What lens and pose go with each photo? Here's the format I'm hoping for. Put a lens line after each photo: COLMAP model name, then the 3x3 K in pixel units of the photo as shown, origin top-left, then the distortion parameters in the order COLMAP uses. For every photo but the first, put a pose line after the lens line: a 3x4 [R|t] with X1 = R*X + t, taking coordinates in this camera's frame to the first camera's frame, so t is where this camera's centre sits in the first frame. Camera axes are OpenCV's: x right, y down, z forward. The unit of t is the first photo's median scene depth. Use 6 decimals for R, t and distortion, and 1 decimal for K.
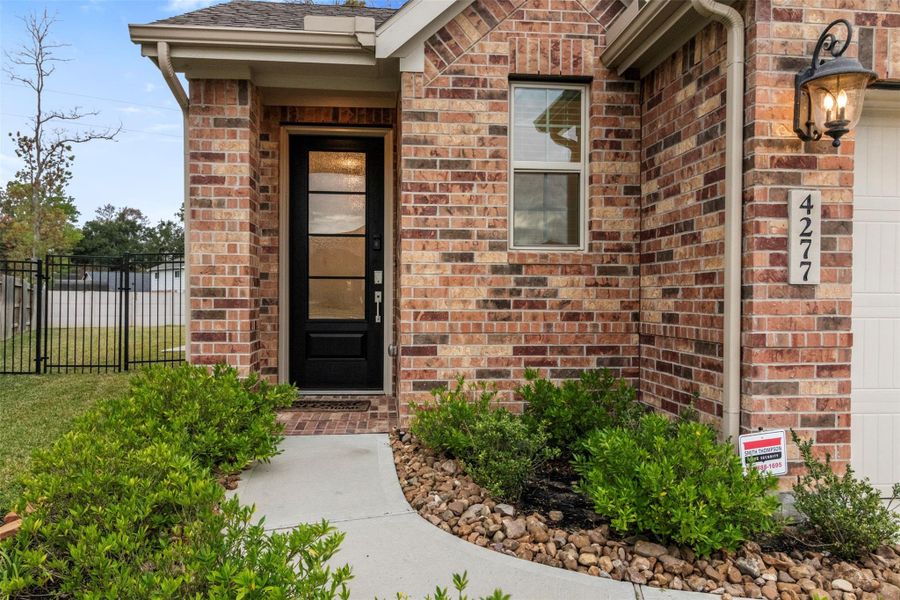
lens RADIAL K [[653.6, 0, 449.0], [0, 653.6, 305.1], [0, 0, 1]] dist [0.002152, 0.001627]
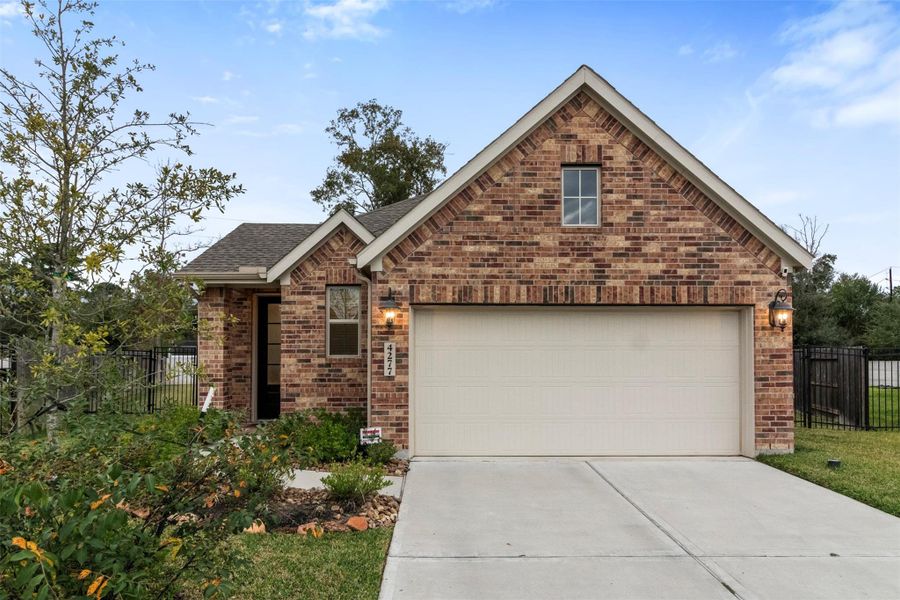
lens RADIAL K [[567.9, 0, 451.0], [0, 567.9, 338.3], [0, 0, 1]] dist [0.018739, -0.000110]
pose [[0.994799, -0.011499, -0.101205, 0.765135], [0.007393, 0.999138, -0.040852, -0.066445], [0.101588, 0.039892, 0.994026, -1.029632]]
